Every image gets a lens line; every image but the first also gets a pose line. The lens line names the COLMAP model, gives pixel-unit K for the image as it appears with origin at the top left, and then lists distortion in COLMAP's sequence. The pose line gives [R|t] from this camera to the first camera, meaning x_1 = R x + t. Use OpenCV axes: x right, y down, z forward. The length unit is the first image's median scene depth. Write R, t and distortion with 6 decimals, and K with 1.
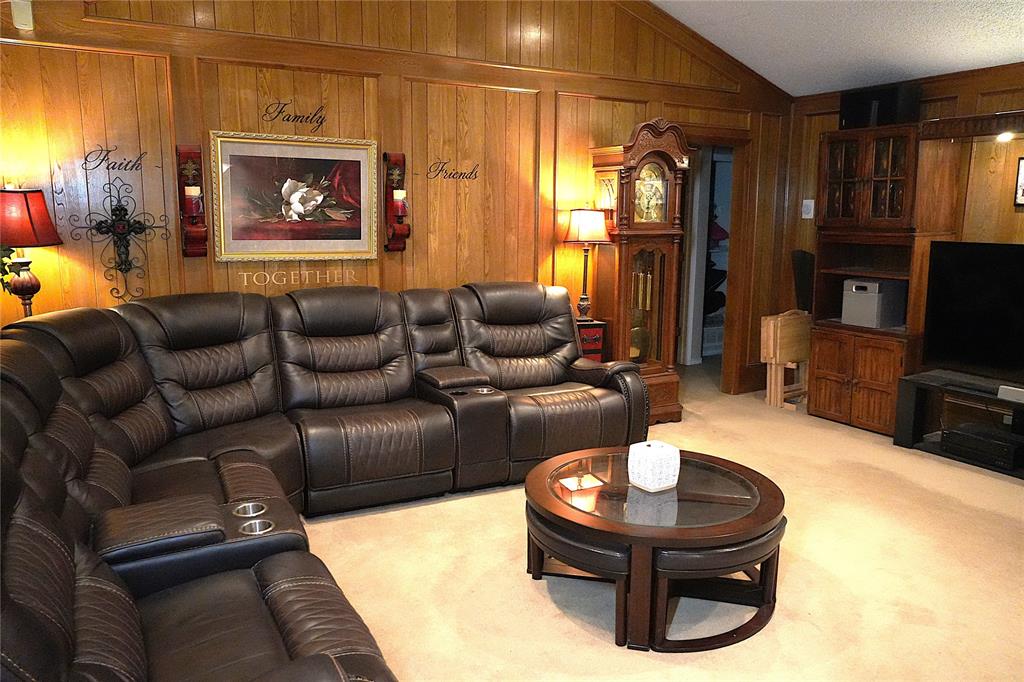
lens RADIAL K [[764.3, 0, 510.1], [0, 764.3, 337.6], [0, 0, 1]] dist [-0.007969, -0.003768]
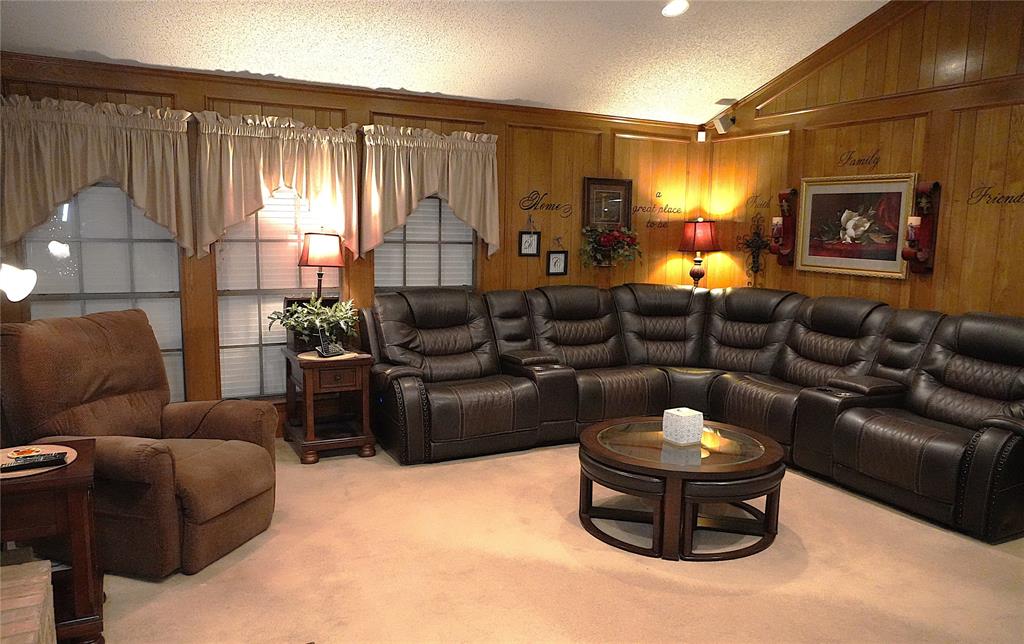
lens RADIAL K [[779.9, 0, 511.3], [0, 779.9, 324.5], [0, 0, 1]] dist [0.006499, 0.003033]
pose [[-0.019076, 0.114545, -0.993235, 1.015875], [-0.185722, 0.975720, 0.116092, -0.067954], [0.982417, 0.186680, 0.002661, 0.476032]]
